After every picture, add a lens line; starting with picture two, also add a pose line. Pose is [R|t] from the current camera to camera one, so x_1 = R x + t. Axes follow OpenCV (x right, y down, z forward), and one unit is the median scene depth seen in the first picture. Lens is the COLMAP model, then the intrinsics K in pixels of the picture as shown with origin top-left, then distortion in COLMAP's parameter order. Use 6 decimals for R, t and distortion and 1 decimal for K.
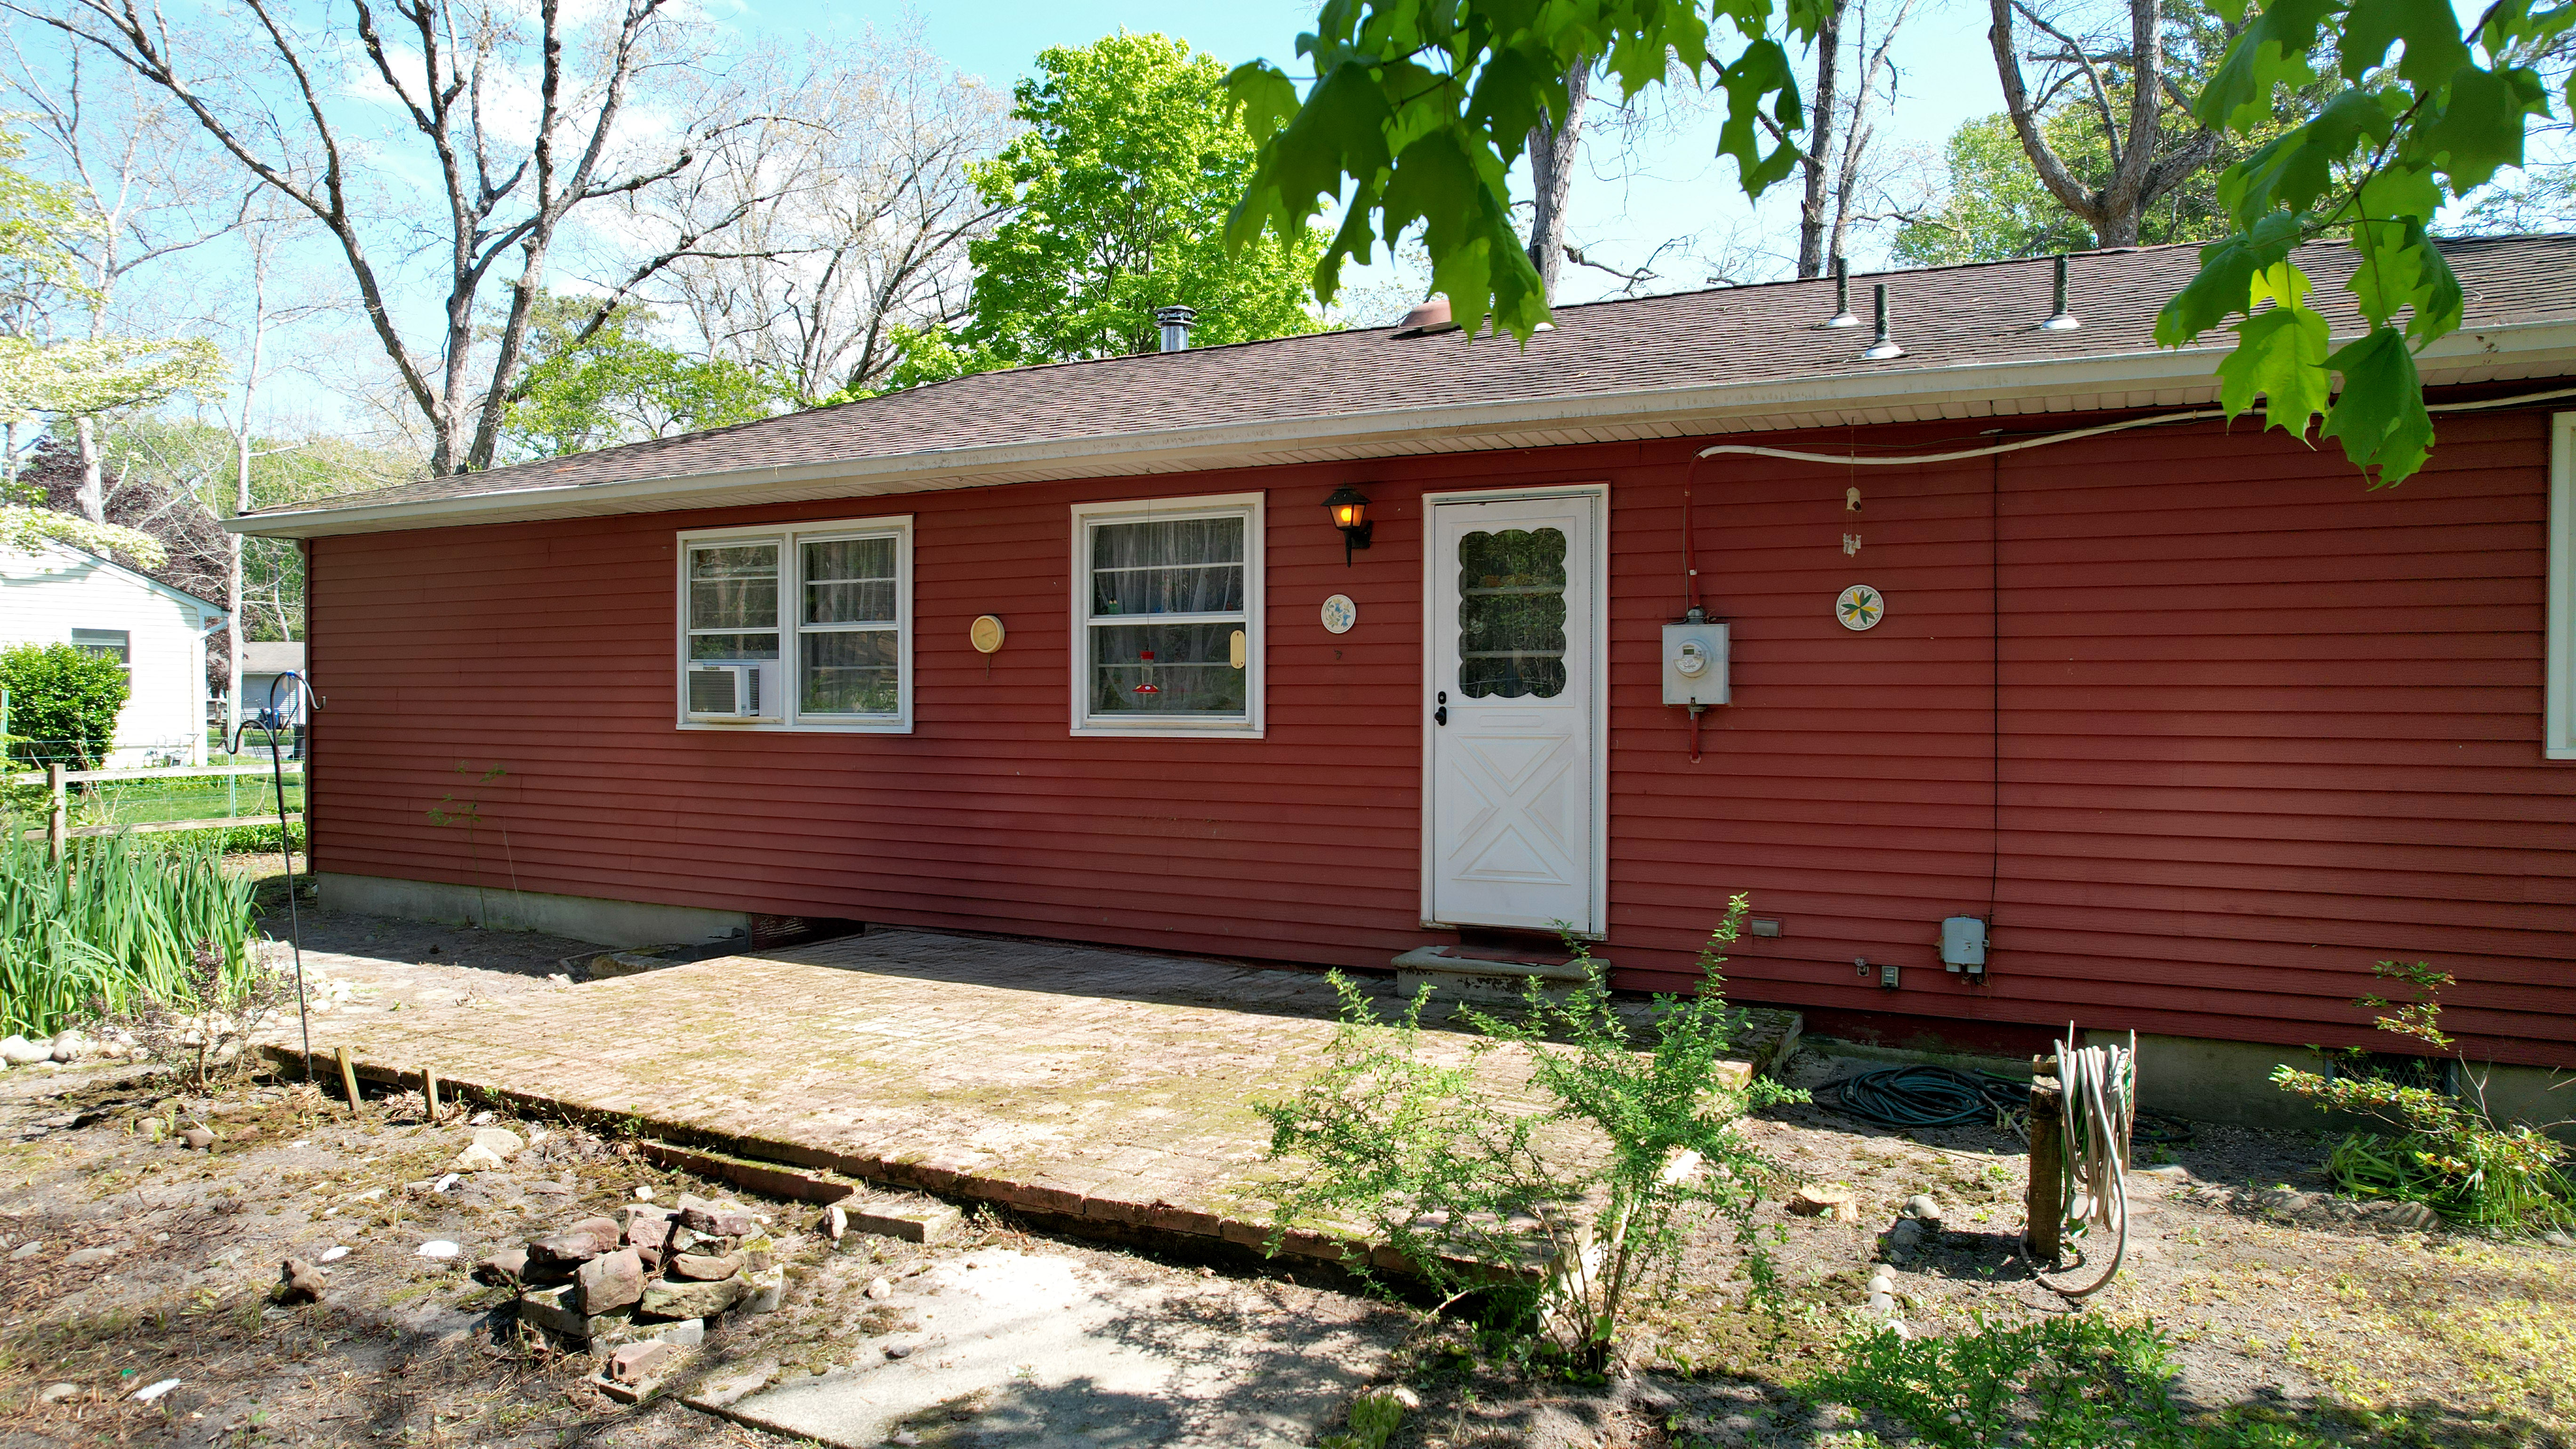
lens RADIAL K [[1655.5, 0, 1281.2], [0, 1655.5, 732.6], [0, 0, 1]] dist [-0.064097, 0.052967]
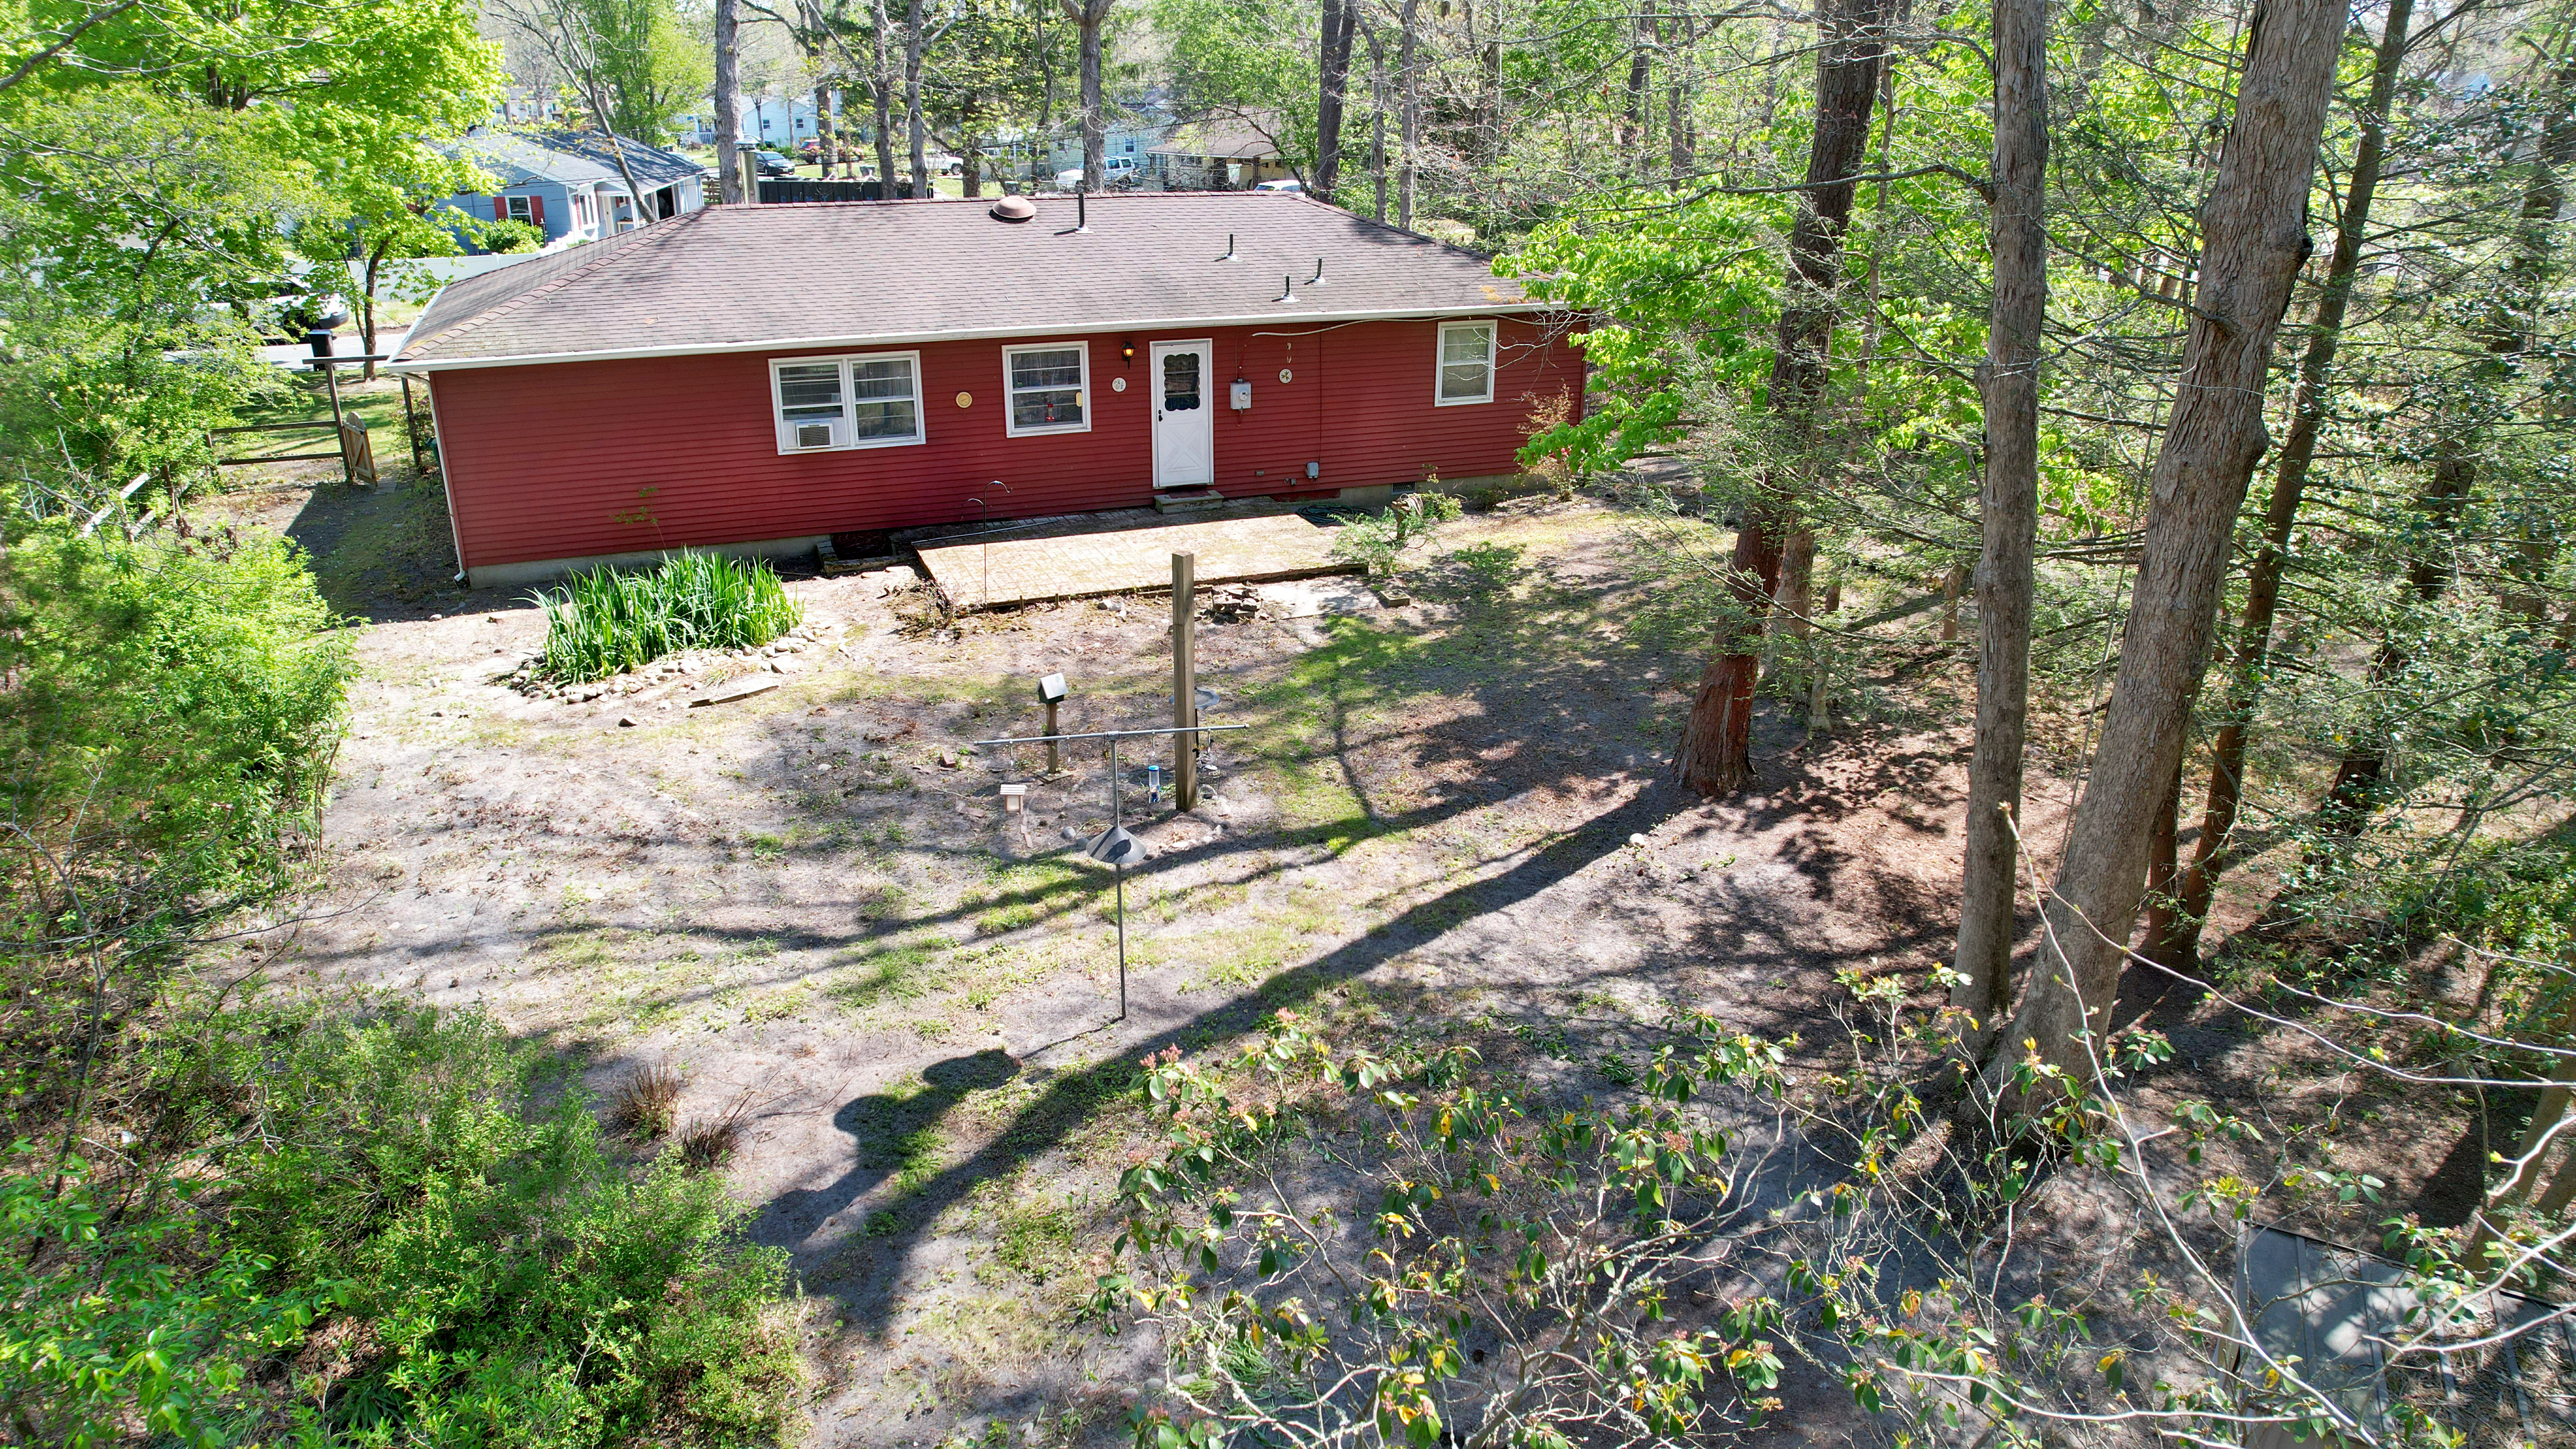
lens RADIAL K [[1655.5, 0, 1291.2], [0, 1655.5, 719.9], [0, 0, 1]] dist [-0.064097, 0.052967]
pose [[0.653834, -0.279531, 0.703110, -1.880696], [0.011069, 0.932690, 0.360510, -0.541204], [-0.756557, -0.227931, 0.612918, -1.058902]]
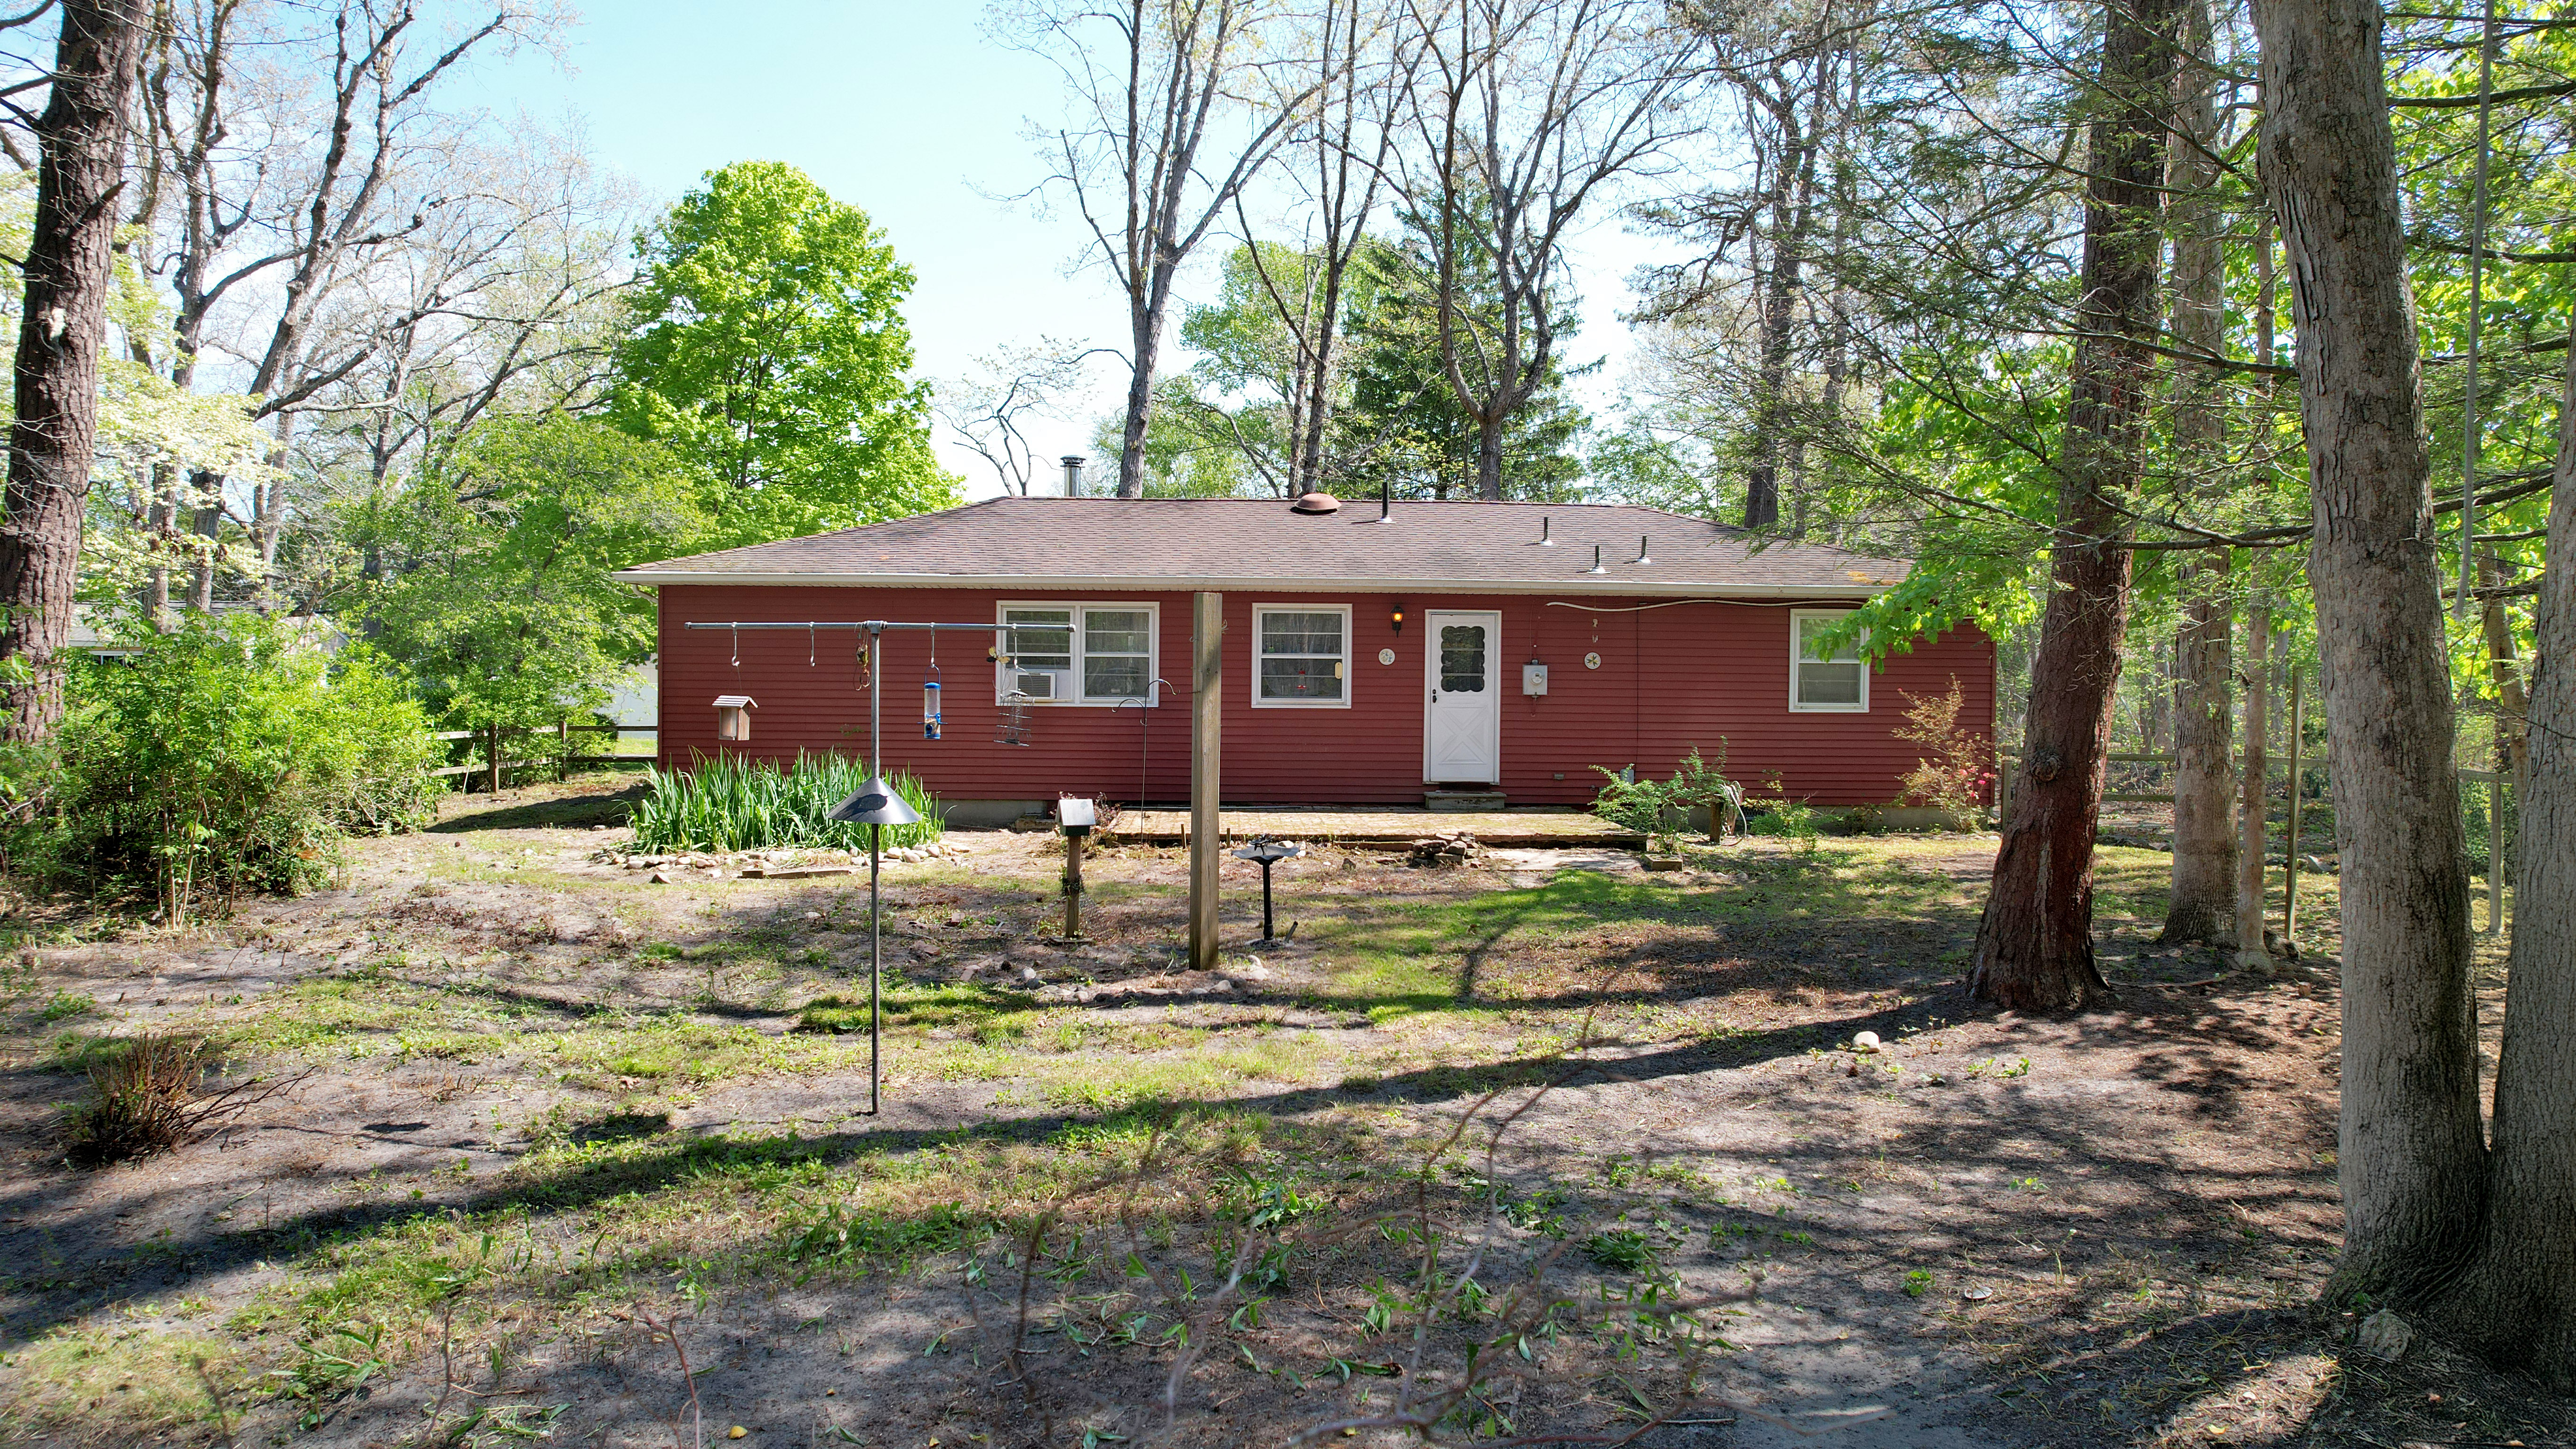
lens RADIAL K [[1655.5, 0, 1285.7], [0, 1655.5, 724.5], [0, 0, 1]] dist [-0.064097, 0.052967]
pose [[0.868049, -0.006808, 0.496431, -1.276648], [0.003999, 0.999969, 0.006721, 0.010403], [-0.496462, -0.003848, 0.868050, -1.012512]]
